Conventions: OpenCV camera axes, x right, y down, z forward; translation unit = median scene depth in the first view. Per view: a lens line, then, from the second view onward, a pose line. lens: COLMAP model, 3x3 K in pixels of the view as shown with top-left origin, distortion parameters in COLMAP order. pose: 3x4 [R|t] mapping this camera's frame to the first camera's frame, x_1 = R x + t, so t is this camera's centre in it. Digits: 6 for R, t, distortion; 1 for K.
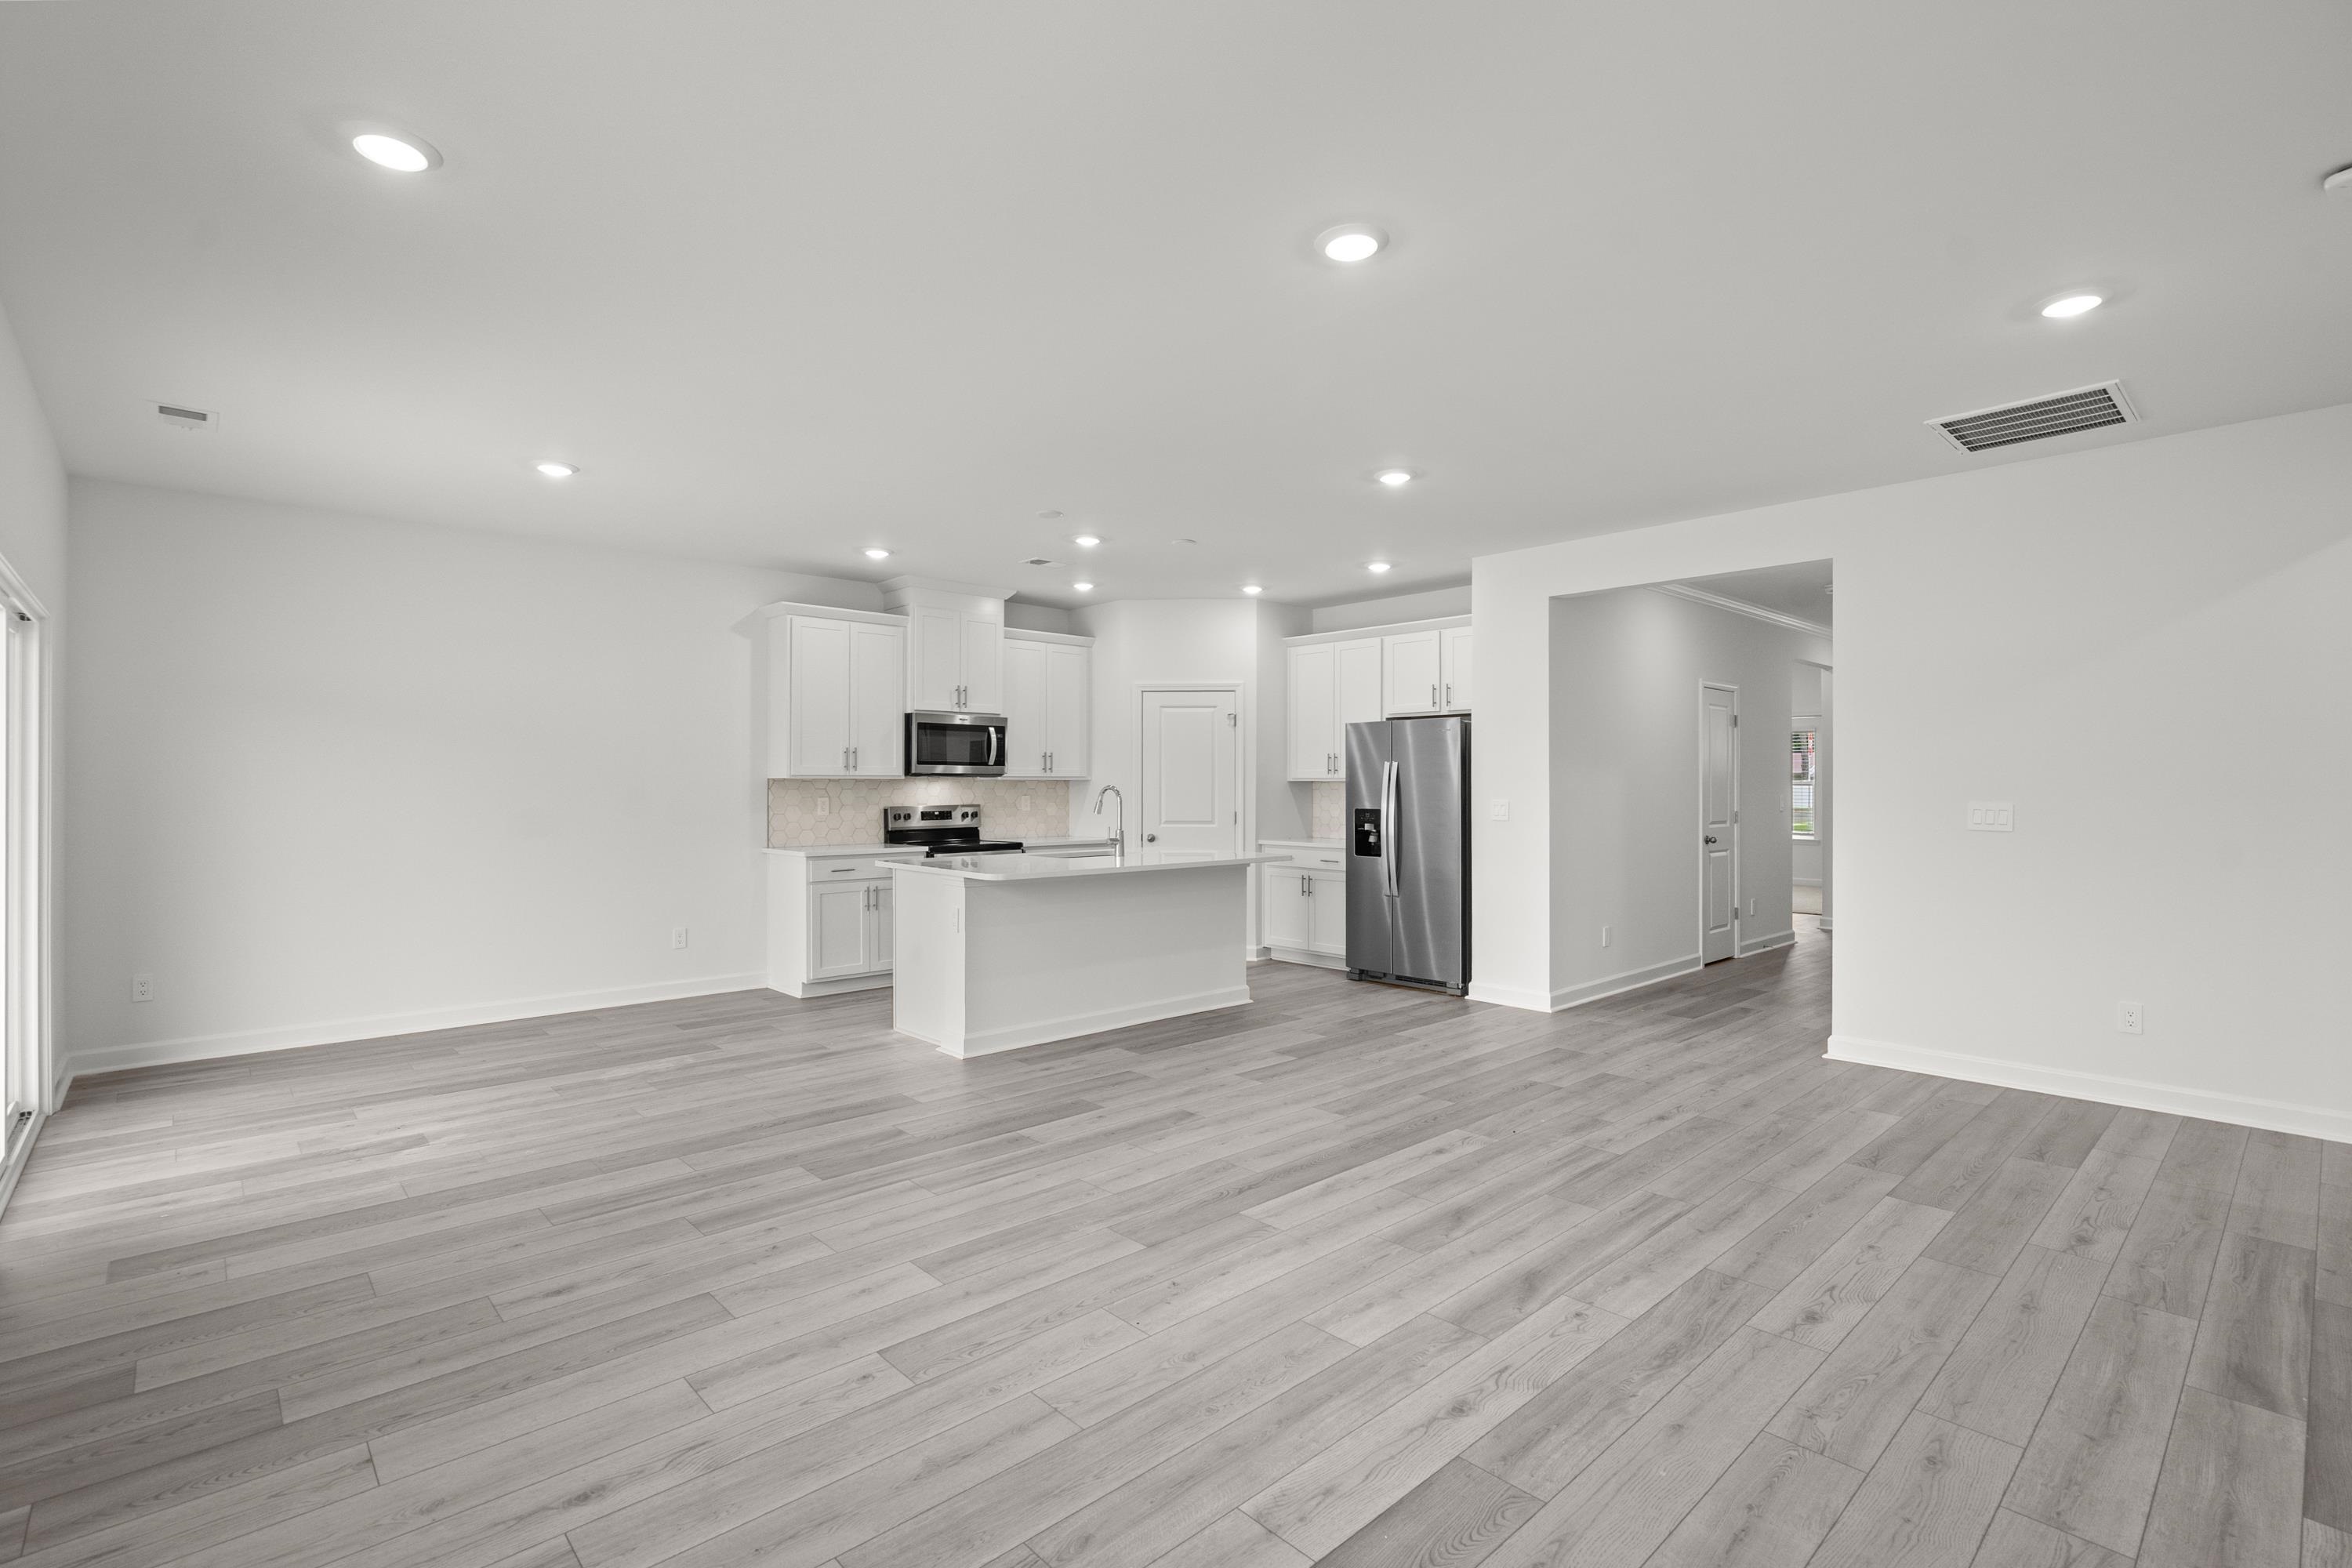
lens RADIAL K [[1066.5, 0, 1176.0], [0, 1066.5, 784.0], [0, 0, 1]] dist [-0.000260, 0.000584]
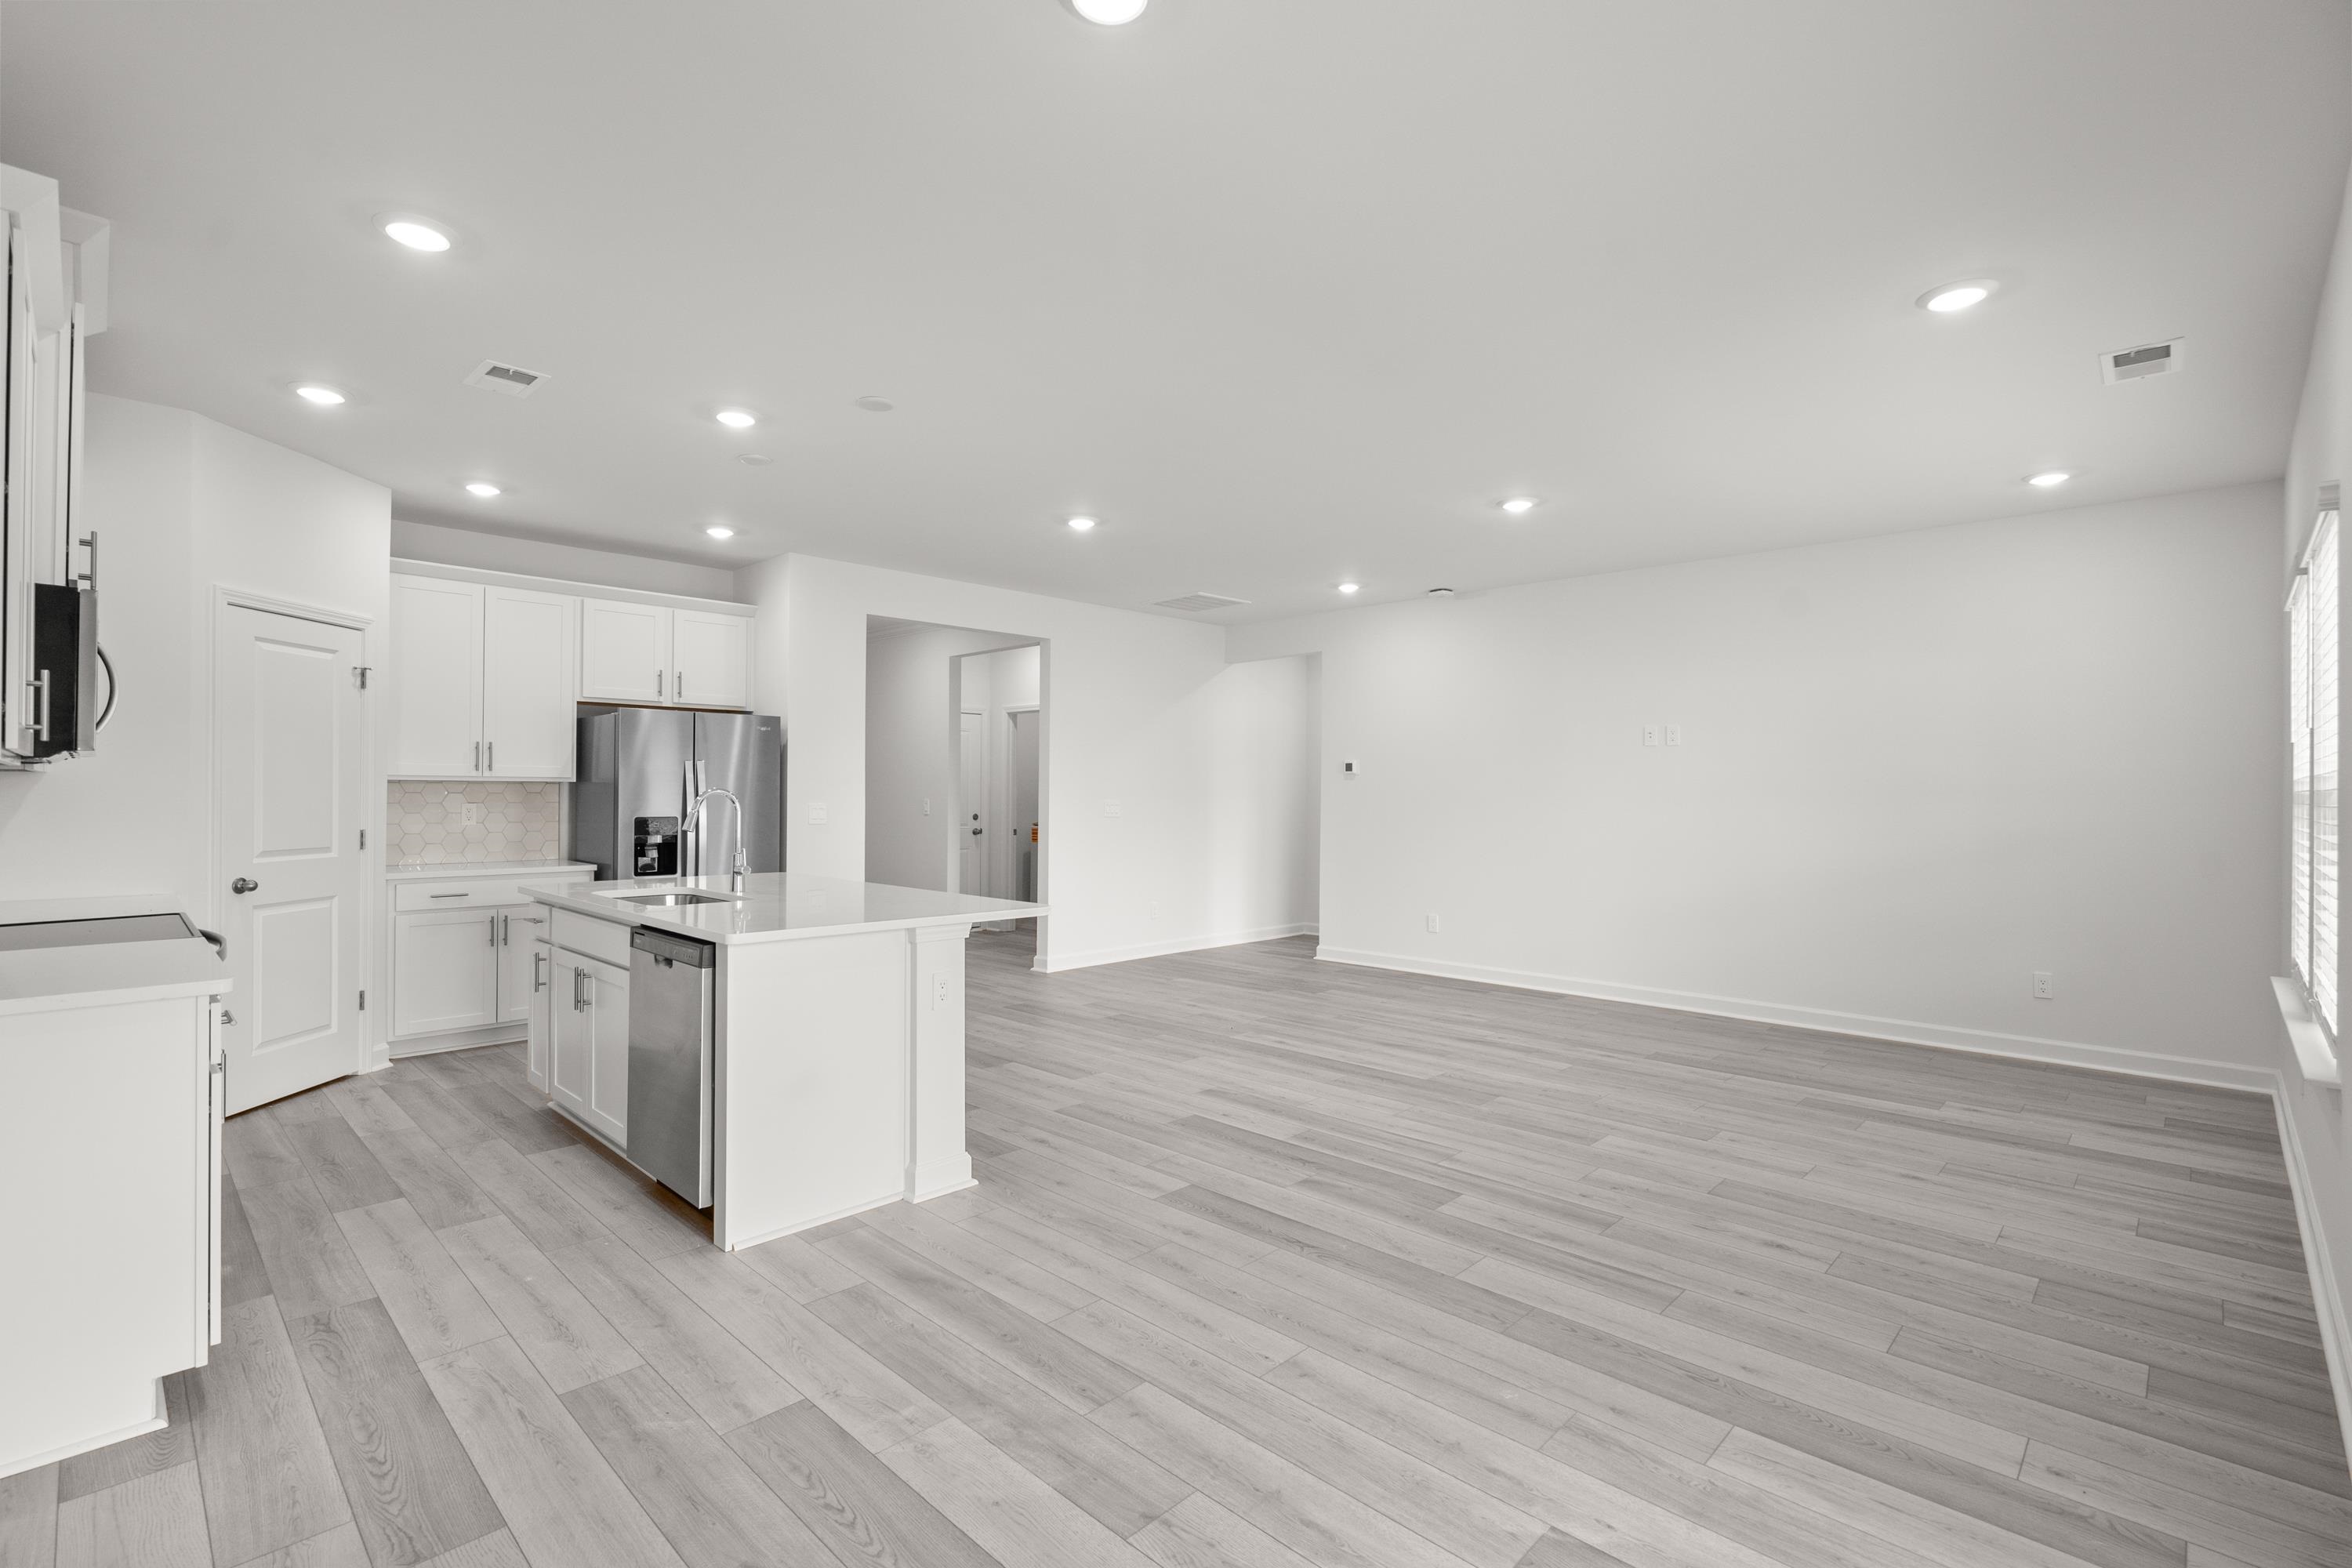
lens RADIAL K [[1066.5, 0, 1176.0], [0, 1066.5, 784.0], [0, 0, 1]] dist [-0.000260, 0.000584]
pose [[-0.053410, 0.008999, 0.998532, -1.335919], [-0.009188, 0.999913, -0.009502, 0.009439], [-0.998530, -0.009682, -0.053323, 1.362020]]
